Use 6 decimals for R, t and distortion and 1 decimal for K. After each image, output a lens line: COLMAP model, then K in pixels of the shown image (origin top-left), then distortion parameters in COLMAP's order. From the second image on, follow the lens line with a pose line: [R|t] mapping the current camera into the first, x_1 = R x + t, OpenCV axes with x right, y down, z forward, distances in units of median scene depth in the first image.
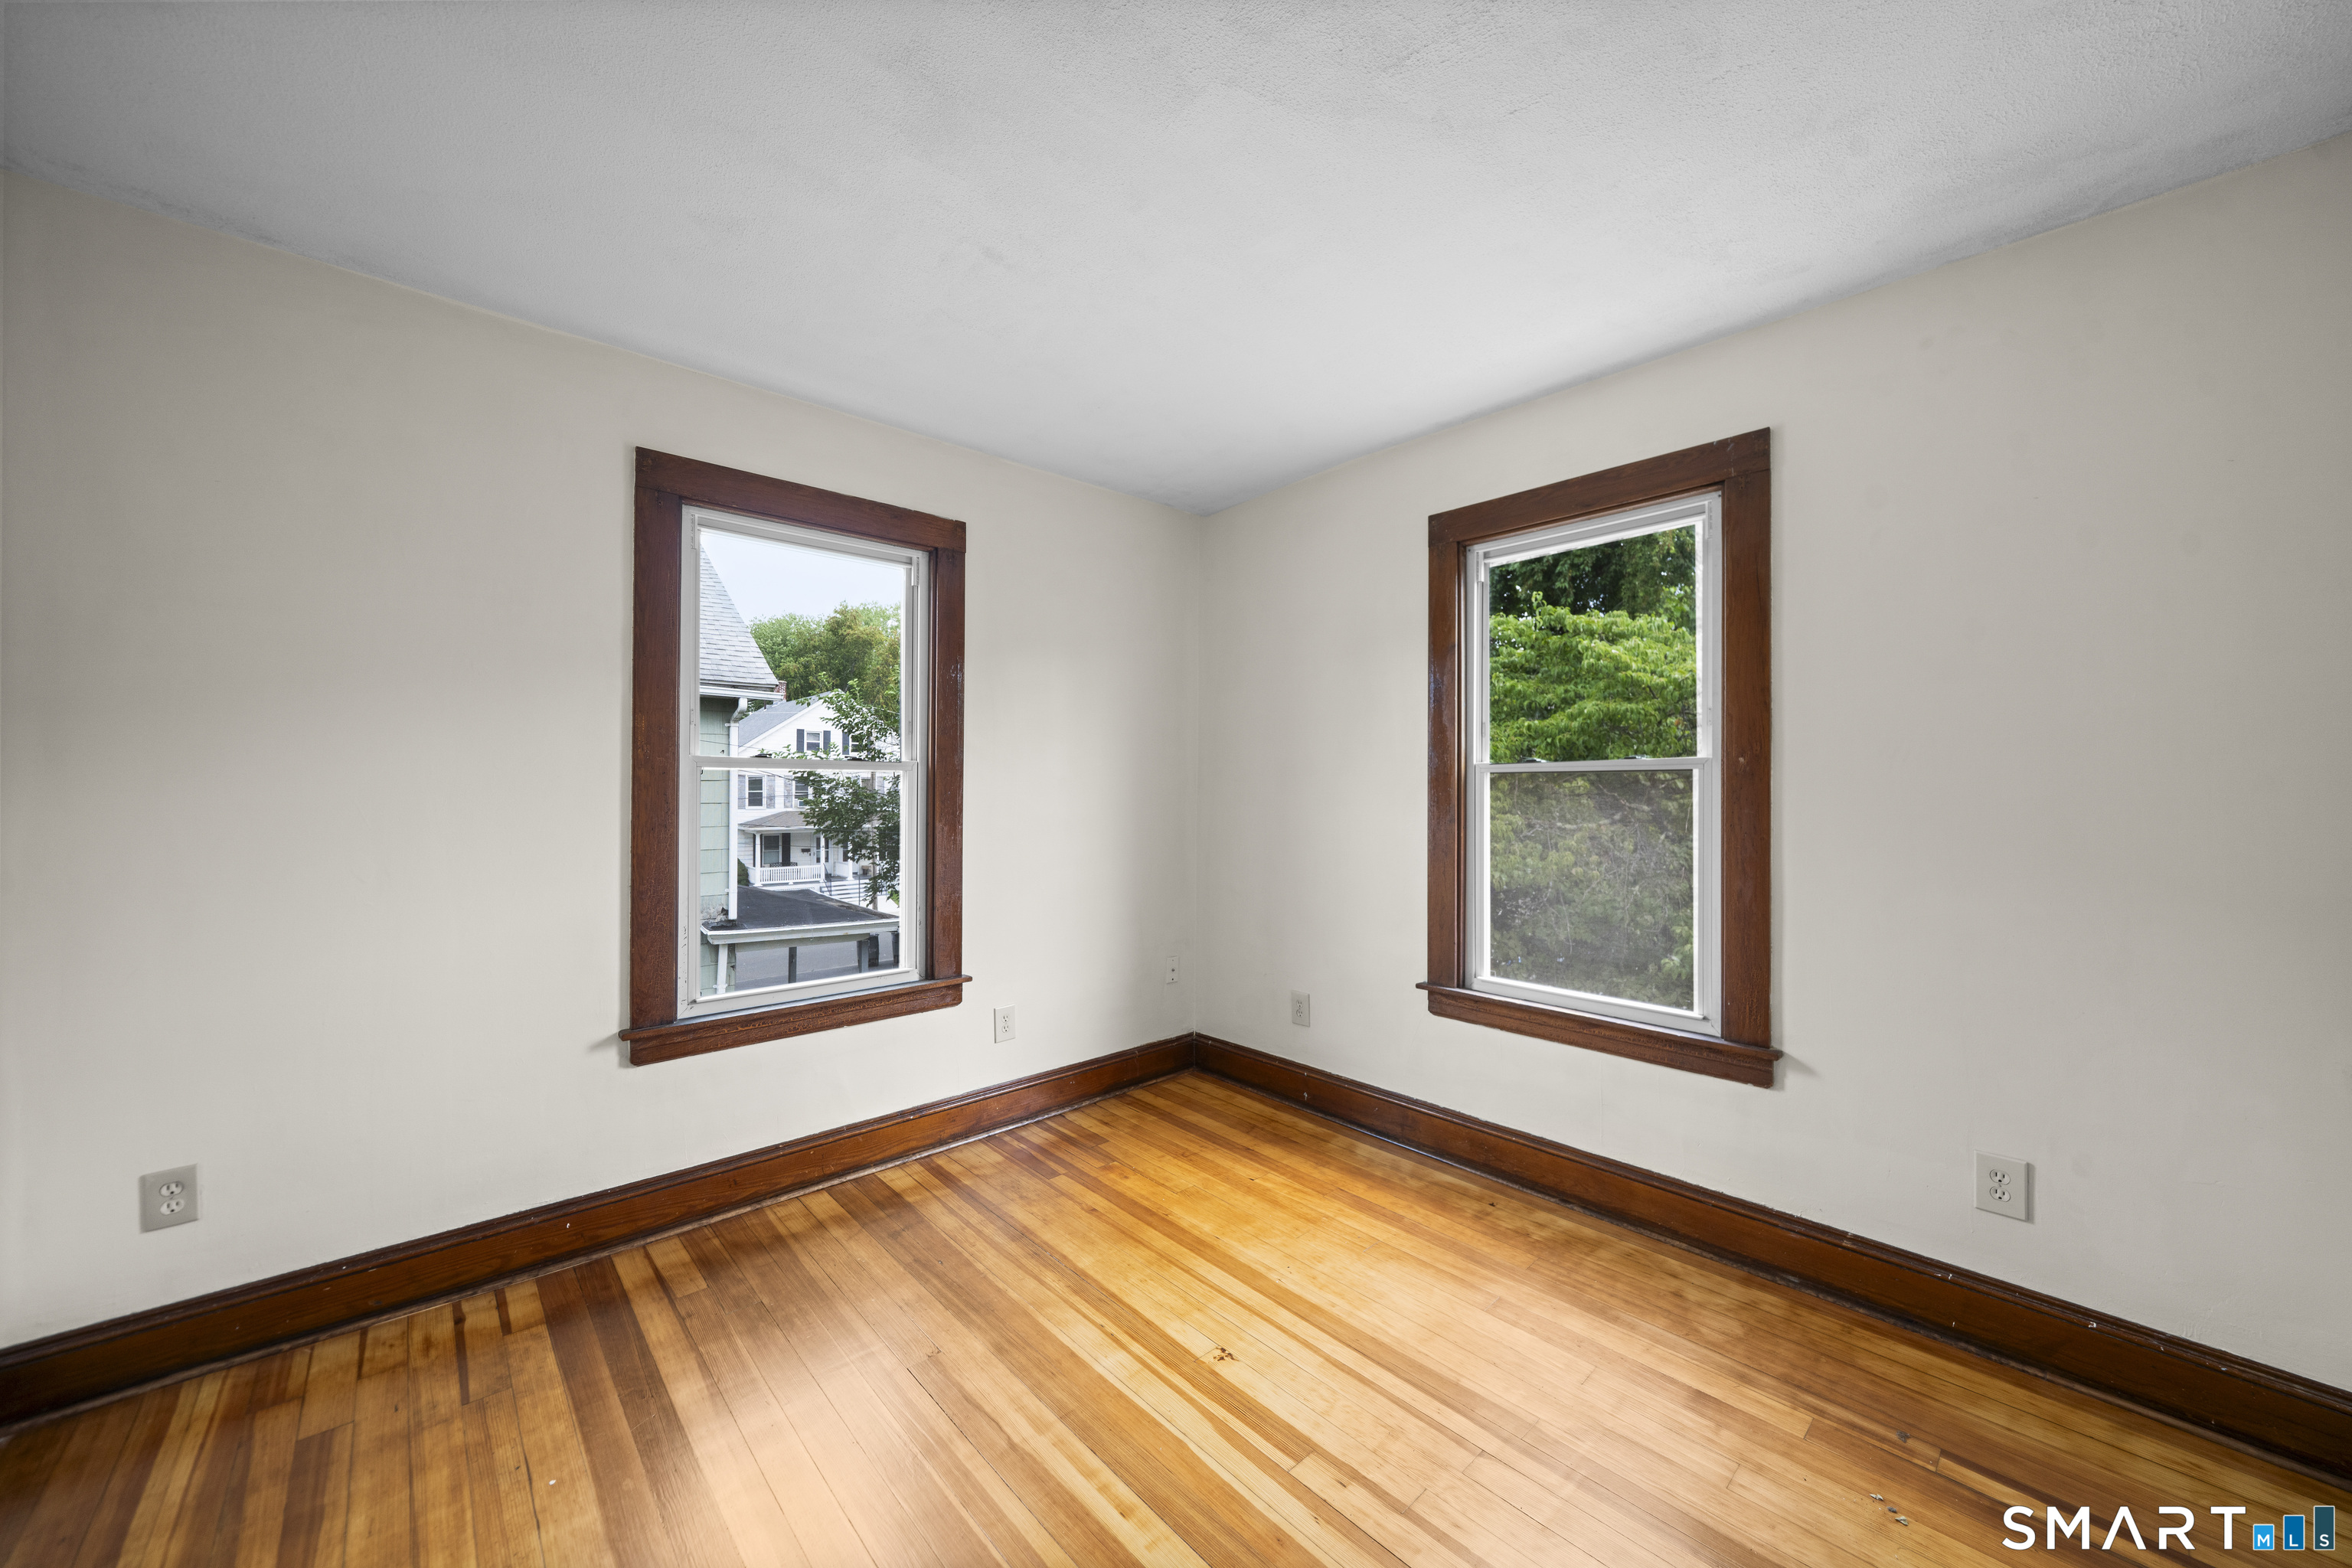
lens RADIAL K [[840.7, 0, 1177.5], [0, 840.7, 774.5], [0, 0, 1]] dist [0.001763, 0.000104]
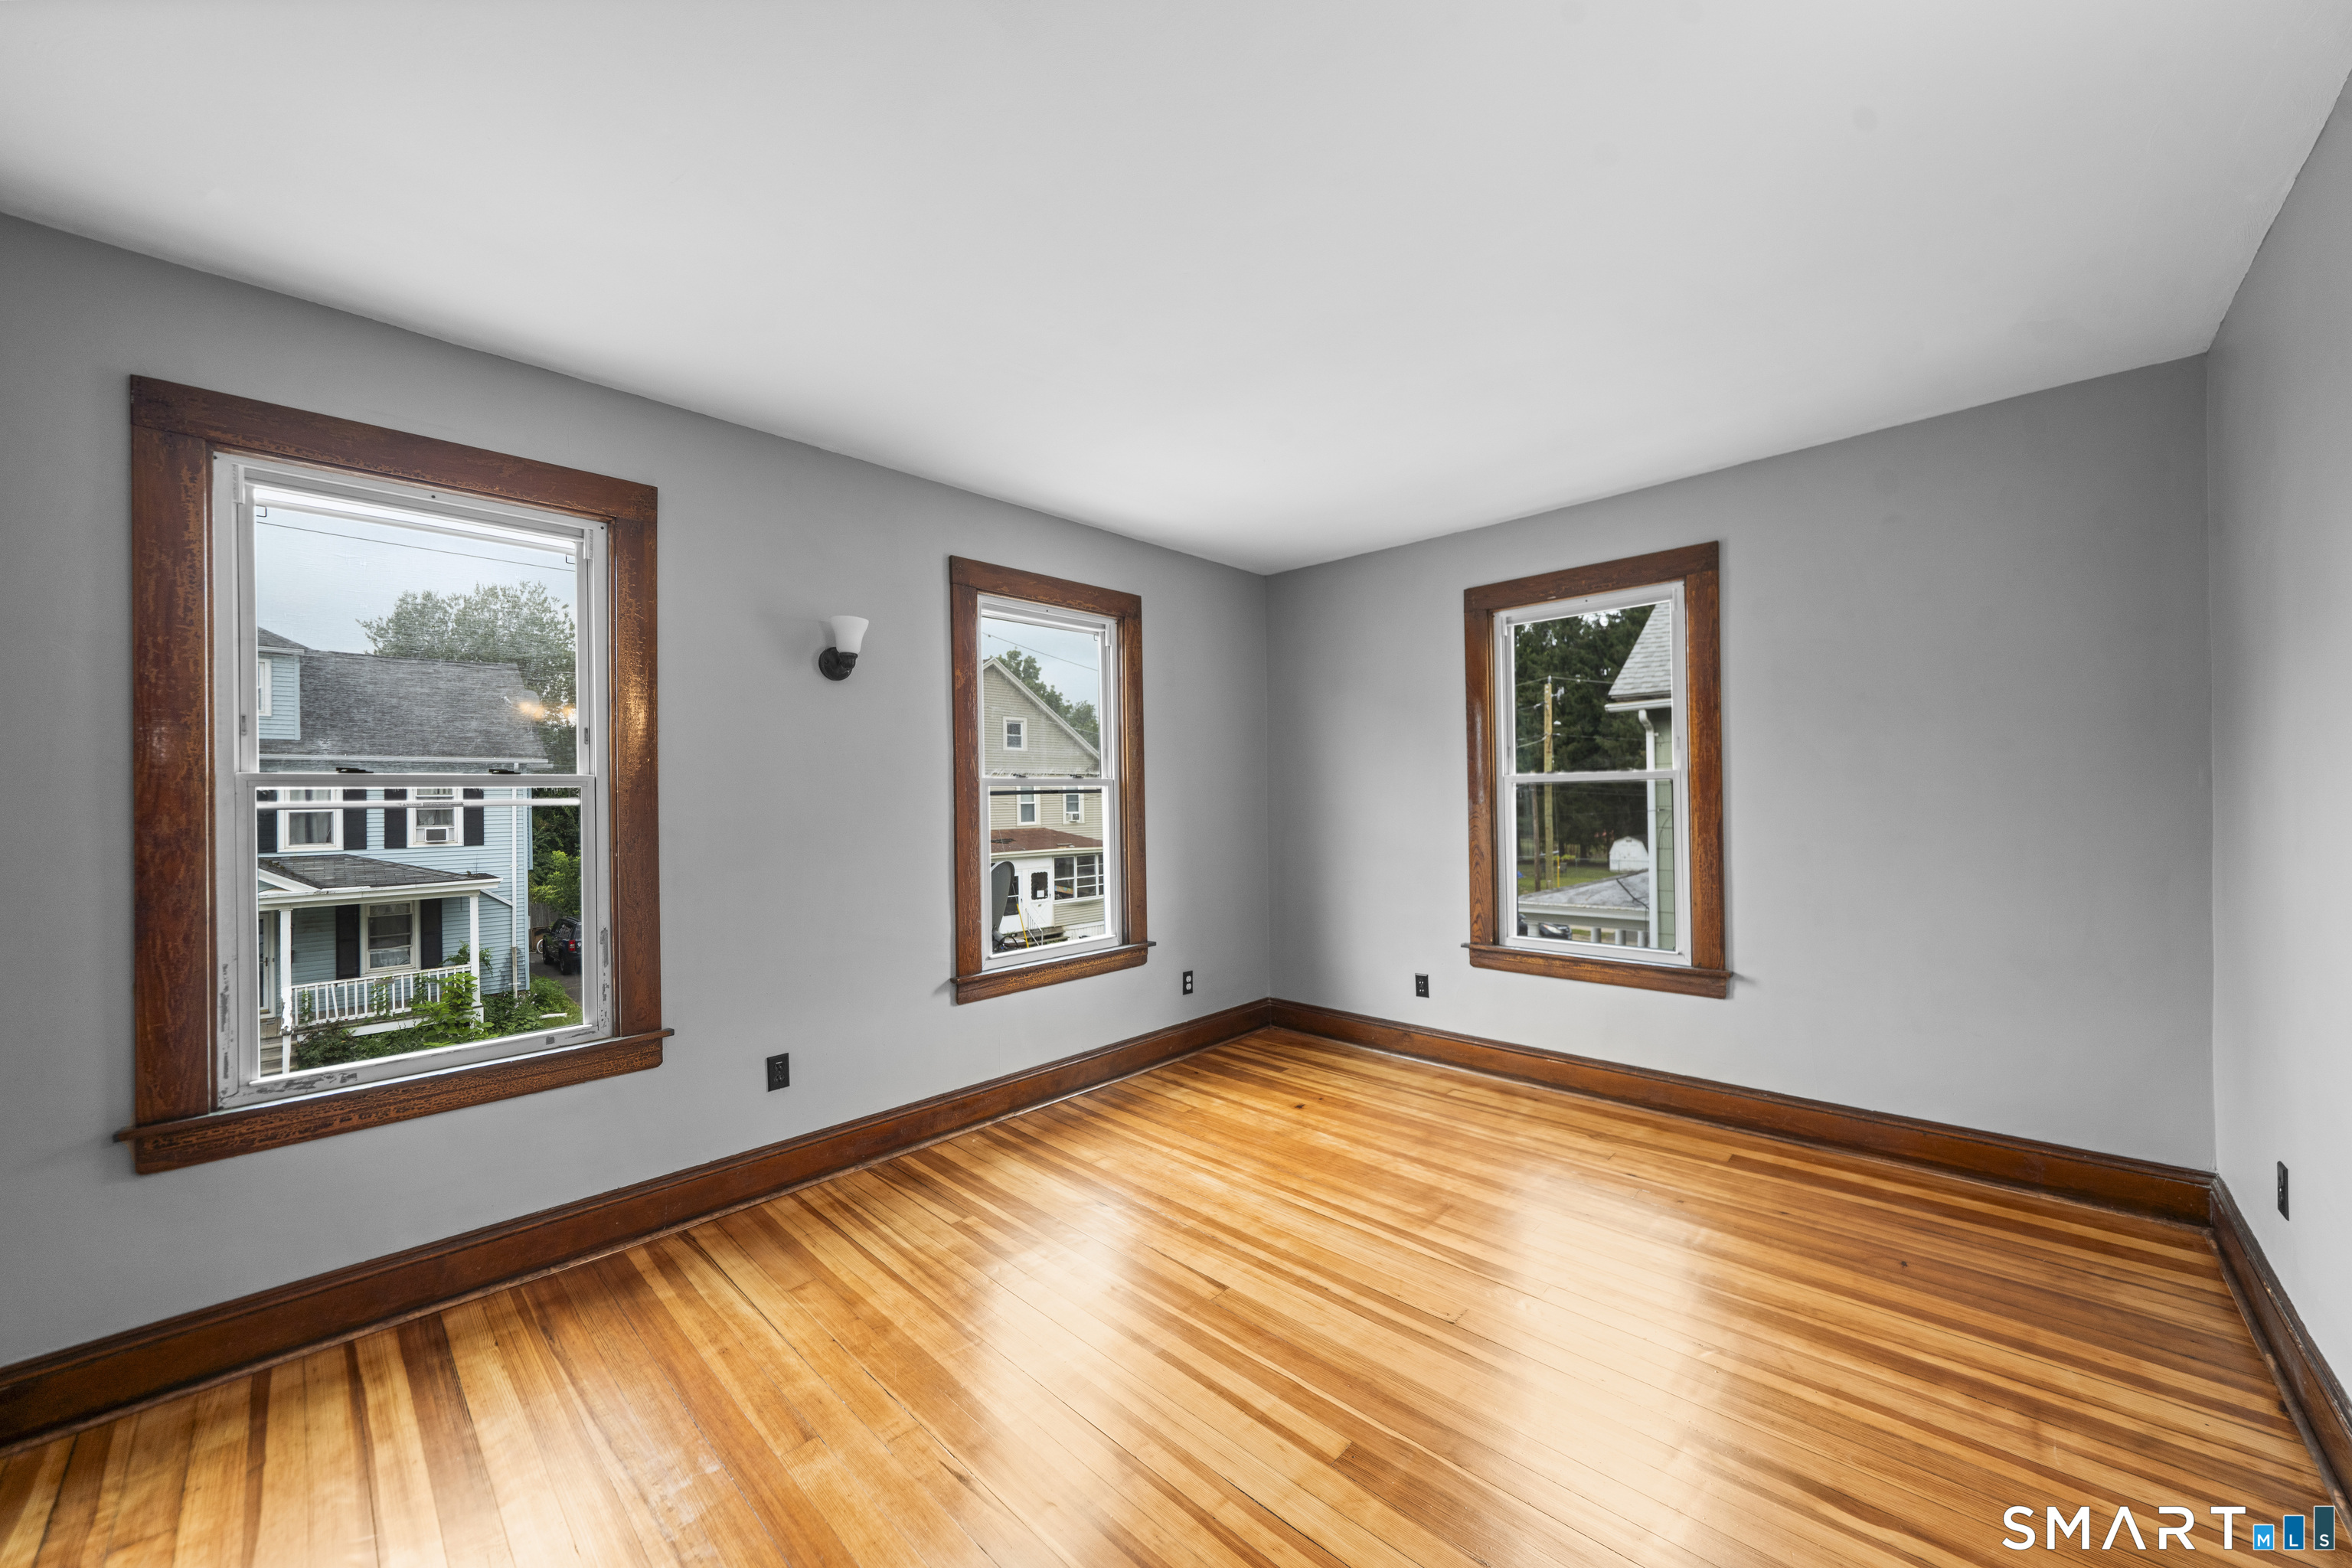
lens RADIAL K [[816.2, 0, 1178.6], [0, 816.2, 803.8], [0, 0, 1]] dist [-0.002336, 0.000049]
pose [[0.996743, -0.012893, 0.079608, -0.281055], [0.011193, 0.999700, 0.021772, -0.006373], [-0.079865, -0.020810, 0.996588, -0.263987]]
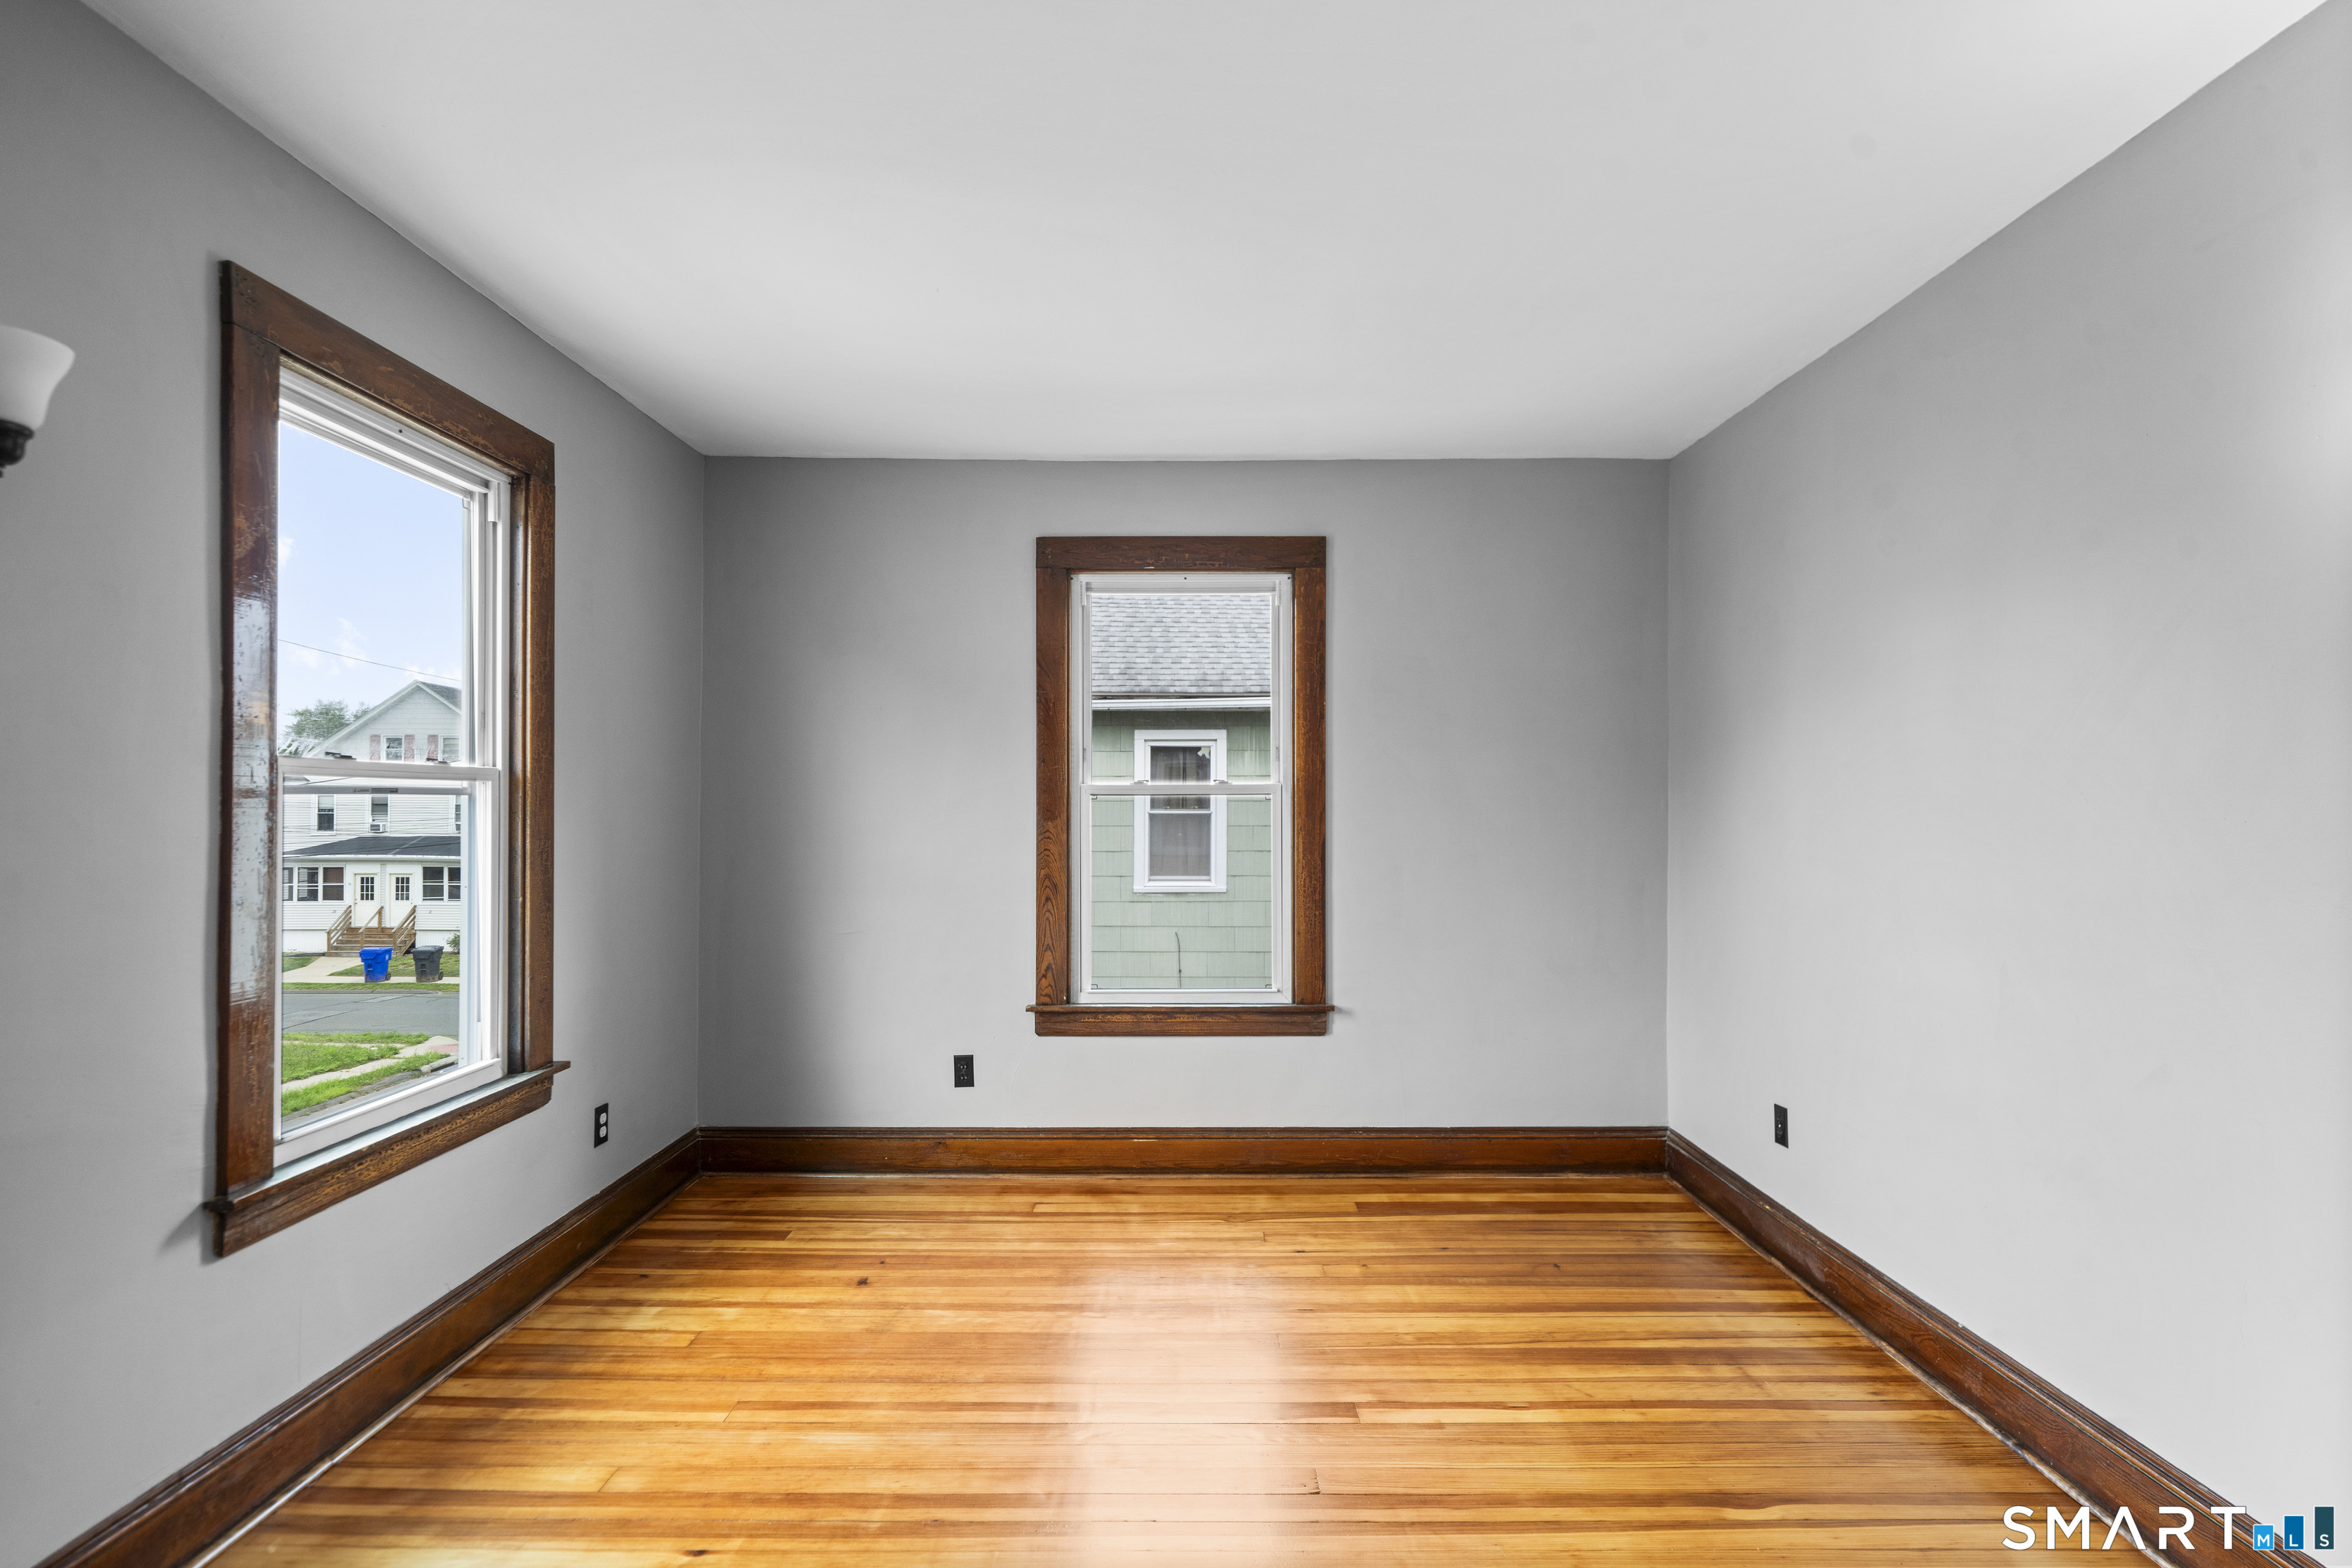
lens RADIAL K [[1093.8, 0, 1240.2], [0, 1093.8, 806.0], [0, 0, 1]] dist [0.001959, 0.000198]
pose [[0.683229, 0.004536, 0.730190, -0.526186], [-0.013892, 0.999880, 0.006787, -0.002096], [-0.730072, -0.014781, 0.683211, -0.073235]]
